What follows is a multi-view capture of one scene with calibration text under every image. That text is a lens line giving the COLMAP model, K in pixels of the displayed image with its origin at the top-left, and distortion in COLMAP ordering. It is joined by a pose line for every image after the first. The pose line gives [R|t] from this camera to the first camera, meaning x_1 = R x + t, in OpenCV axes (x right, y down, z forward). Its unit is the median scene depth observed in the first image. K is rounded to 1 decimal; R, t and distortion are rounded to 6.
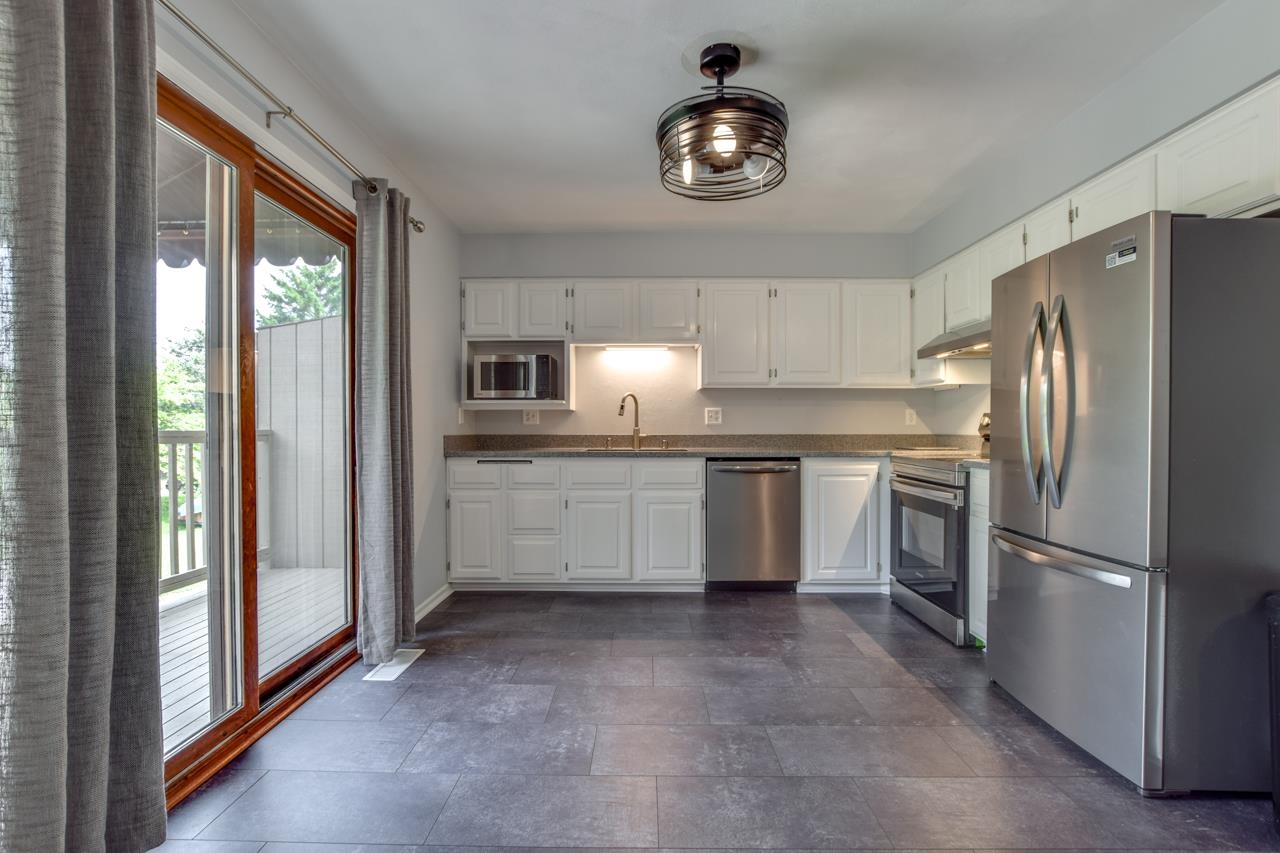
lens RADIAL K [[564.9, 0, 644.3], [0, 564.9, 430.0], [0, 0, 1]] dist [-0.018608, 0.000283]
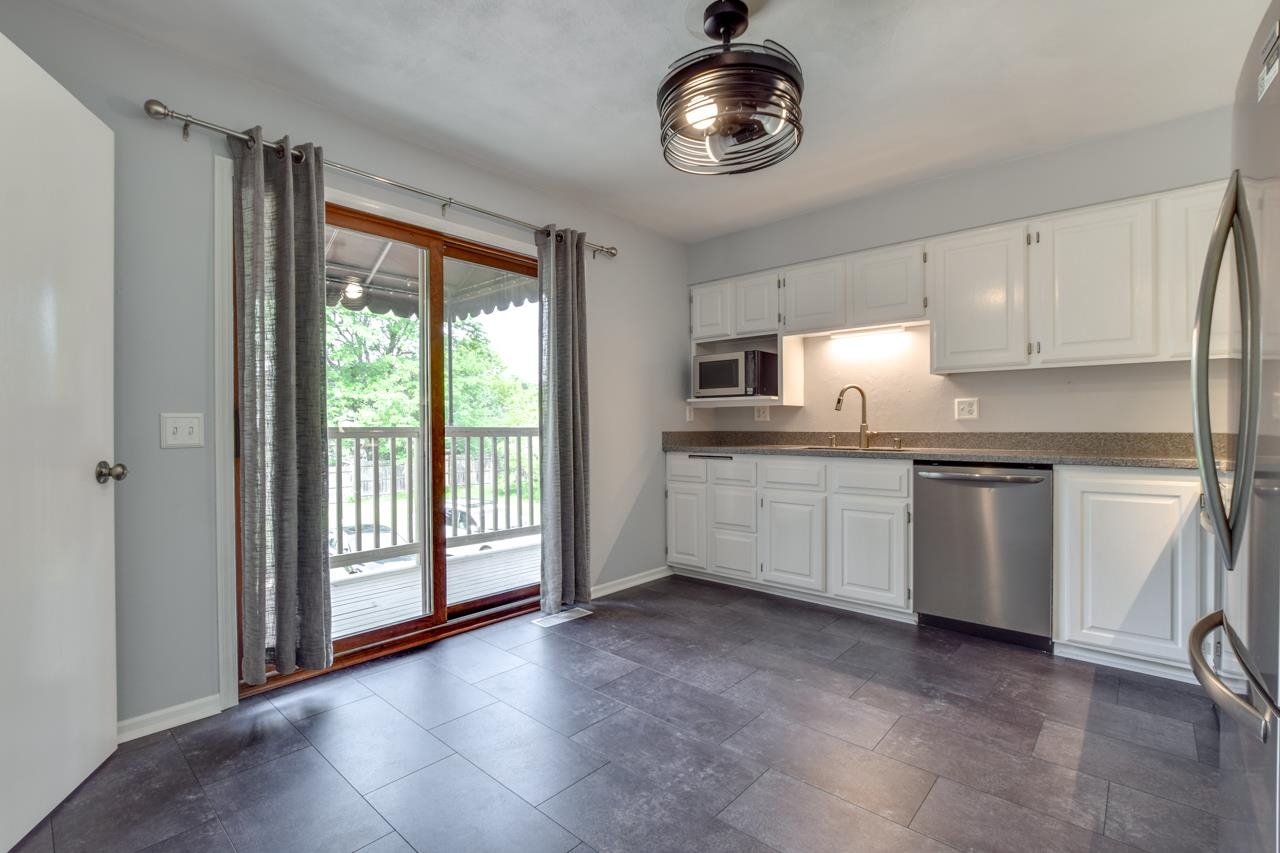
lens RADIAL K [[578.9, 0, 642.4], [0, 578.9, 428.4], [0, 0, 1]] dist [-0.017773, 0.000257]
pose [[0.749769, 0.000491, -0.661699, 0.366742], [0.000566, 0.999999, 0.001383, 0.001756], [0.661699, -0.001412, 0.749768, 0.117924]]
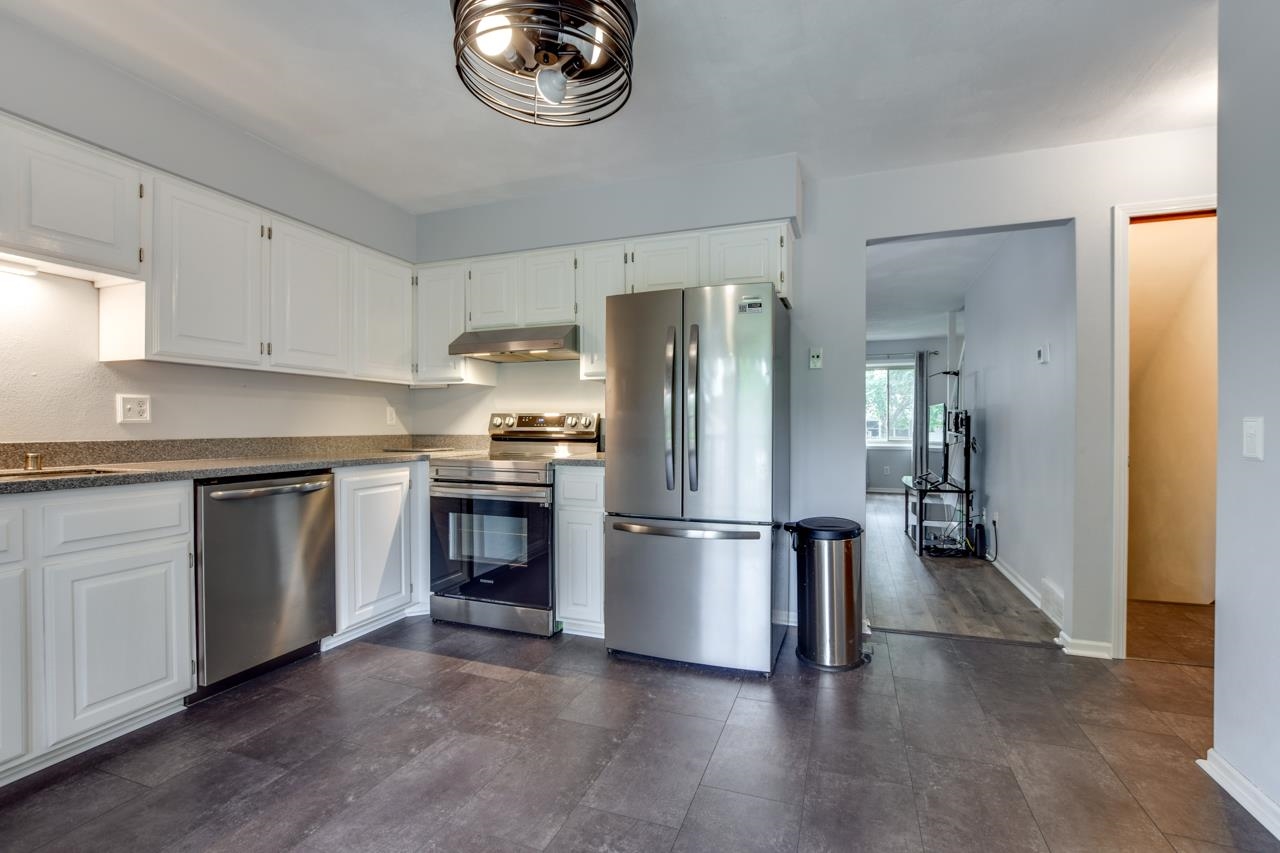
lens RADIAL K [[564.9, 0, 644.3], [0, 564.9, 430.0], [0, 0, 1]] dist [-0.018608, 0.000283]
pose [[0.336068, -0.006488, 0.941815, -0.280370], [0.003396, 0.999978, 0.005677, -0.004415], [-0.941831, 0.001291, 0.336083, 0.363706]]
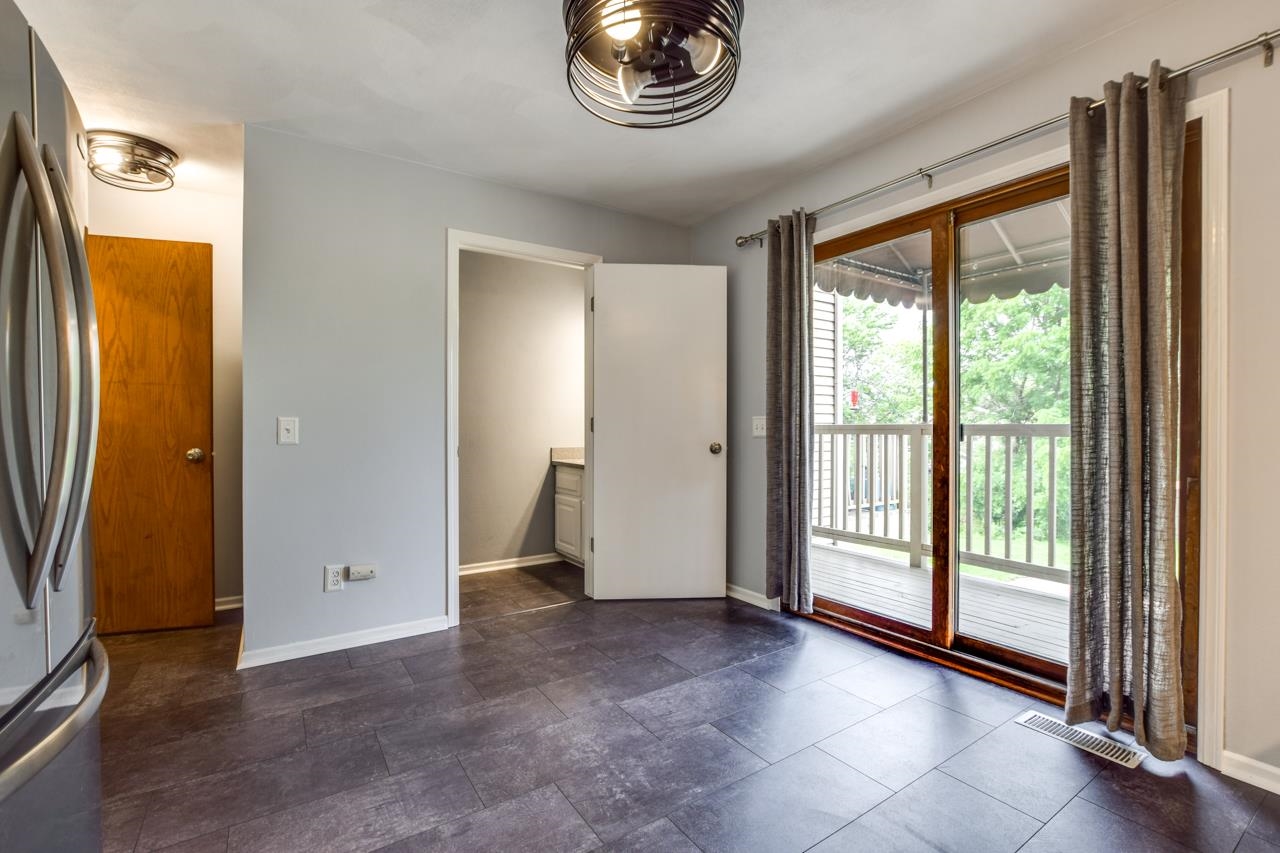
lens RADIAL K [[562.5, 0, 640.0], [0, 562.5, 436.4], [0, 0, 1]] dist [-0.018305, 0.000154]
pose [[-0.833885, 0.013902, -0.551763, 0.312914], [0.003103, 0.999785, 0.020500, -0.000390], [0.551930, 0.015382, -0.833749, 0.902294]]
